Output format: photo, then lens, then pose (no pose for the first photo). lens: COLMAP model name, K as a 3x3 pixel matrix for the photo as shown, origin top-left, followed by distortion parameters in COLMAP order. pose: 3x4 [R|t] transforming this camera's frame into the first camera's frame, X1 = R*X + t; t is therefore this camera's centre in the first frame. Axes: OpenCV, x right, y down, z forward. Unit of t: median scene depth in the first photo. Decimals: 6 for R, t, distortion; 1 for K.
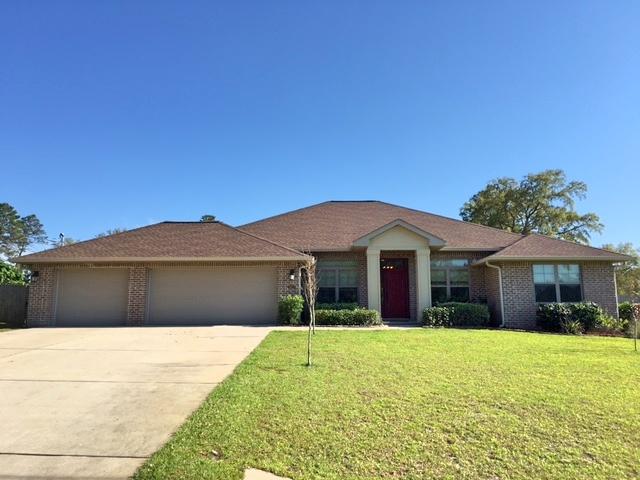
lens RADIAL K [[548.8, 0, 320.8], [0, 548.8, 240.8], [0, 0, 1]] dist [0.005090, -0.002957]
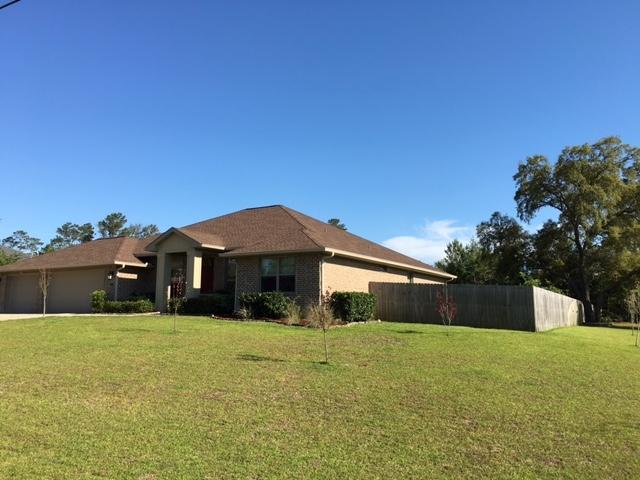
lens RADIAL K [[548.8, 0, 320.8], [0, 548.8, 240.8], [0, 0, 1]] dist [0.005090, -0.002957]
pose [[0.859631, -0.064810, -0.506789, 1.054313], [0.064847, 0.997740, -0.017599, 0.034608], [0.506784, -0.017735, 0.861890, 0.110870]]
